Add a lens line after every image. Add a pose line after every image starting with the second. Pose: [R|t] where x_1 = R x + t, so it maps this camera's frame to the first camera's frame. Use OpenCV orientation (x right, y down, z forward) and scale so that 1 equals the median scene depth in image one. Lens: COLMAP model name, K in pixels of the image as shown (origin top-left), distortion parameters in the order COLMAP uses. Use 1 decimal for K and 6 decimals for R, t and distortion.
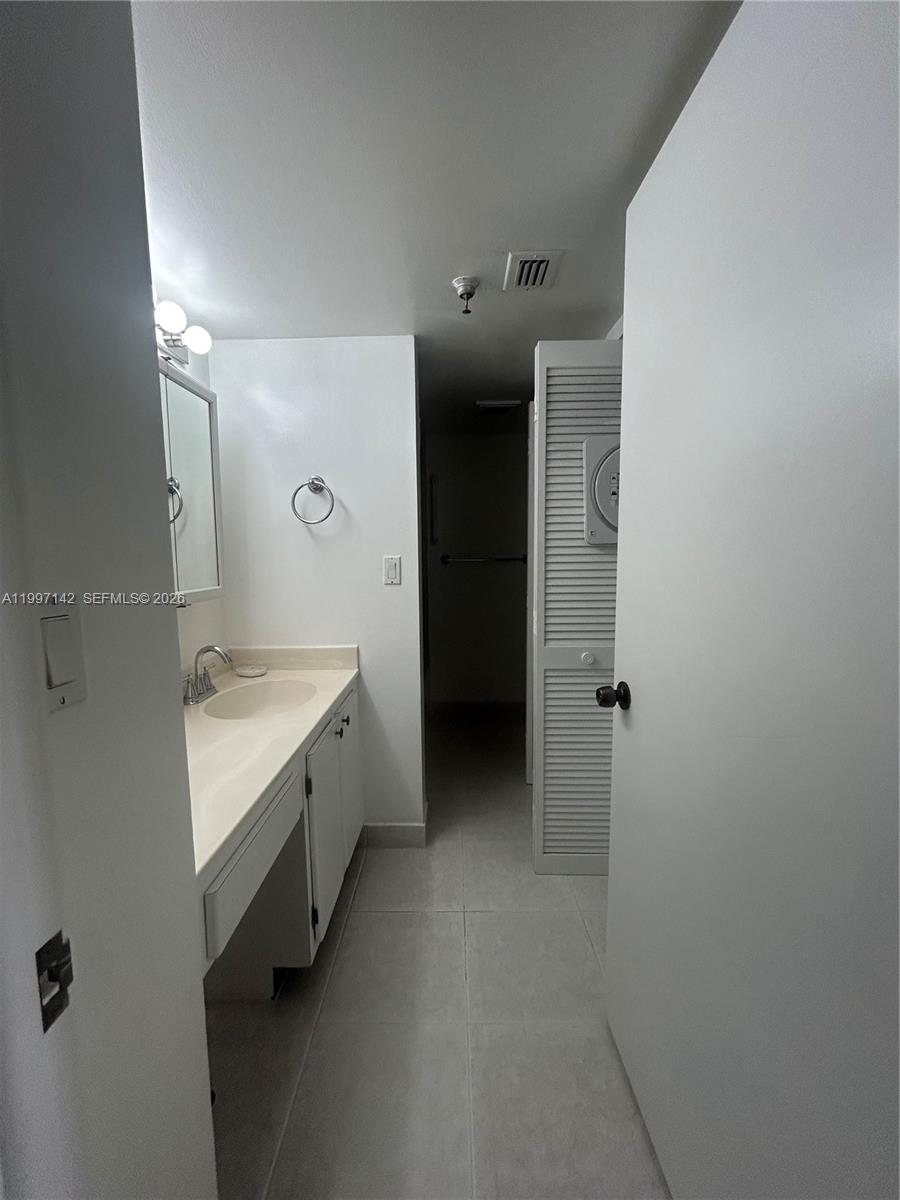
lens RADIAL K [[486.2, 0, 447.2], [0, 486.2, 601.1], [0, 0, 1]] dist [0.000110, -0.000081]
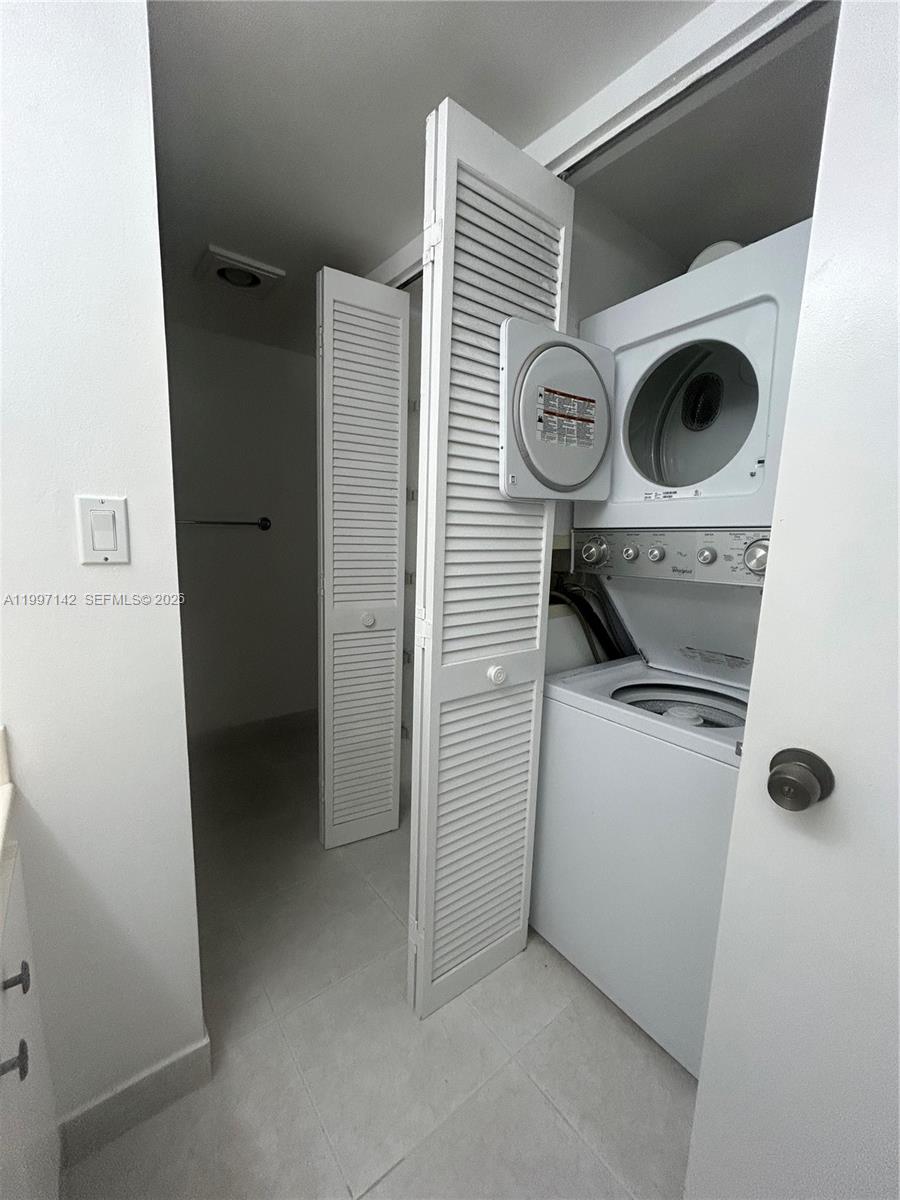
lens RADIAL K [[486.2, 0, 451.2], [0, 486.2, 599.9], [0, 0, 1]] dist [0.000110, -0.000081]
pose [[0.773094, -0.060523, 0.631398, -0.161981], [0.026382, 0.997644, 0.063327, -0.024582], [-0.633743, -0.032300, 0.772869, 0.527594]]
